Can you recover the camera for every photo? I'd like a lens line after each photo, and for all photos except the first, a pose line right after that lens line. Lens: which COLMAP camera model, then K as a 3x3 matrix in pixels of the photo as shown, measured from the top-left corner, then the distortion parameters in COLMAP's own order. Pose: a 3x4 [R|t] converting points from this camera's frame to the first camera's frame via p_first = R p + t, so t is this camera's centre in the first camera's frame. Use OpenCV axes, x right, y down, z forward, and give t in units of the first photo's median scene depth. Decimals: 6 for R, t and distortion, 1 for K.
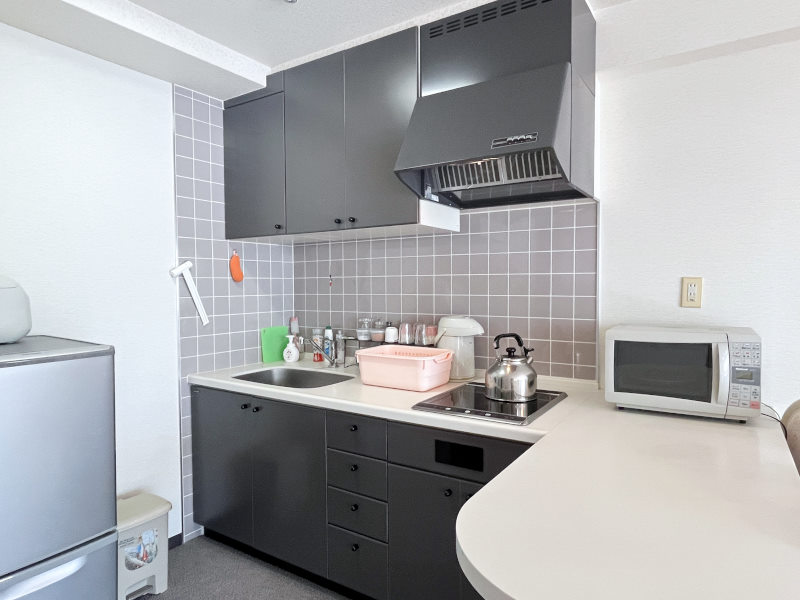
lens RADIAL K [[500.4, 0, 398.5], [0, 500.4, 299.5], [0, 0, 1]] dist [0.007202, 0.000484]
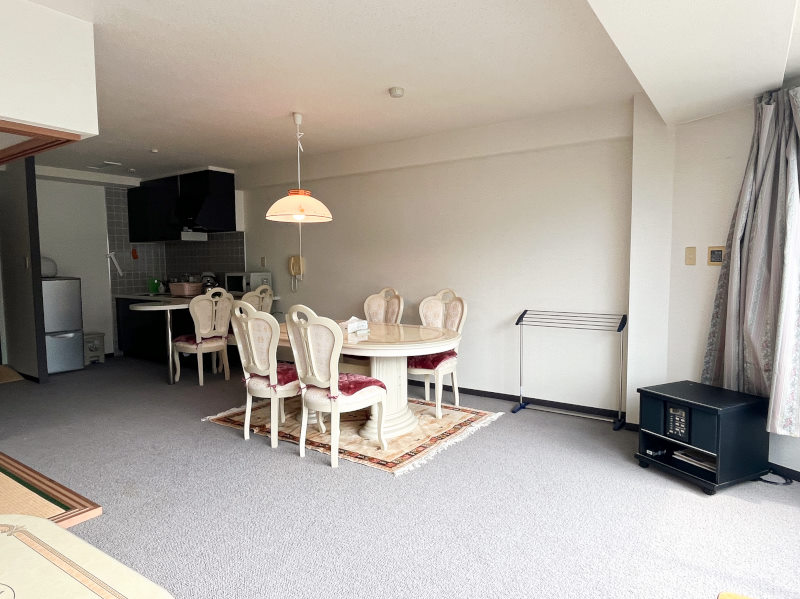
lens RADIAL K [[500.4, 0, 401.3], [0, 500.4, 299.1], [0, 0, 1]] dist [0.007202, 0.000484]
pose [[0.999592, -0.002018, -0.028497, 1.208122], [0.003177, 0.999168, 0.040651, 0.074546], [0.028391, -0.040725, 0.998767, -1.661629]]
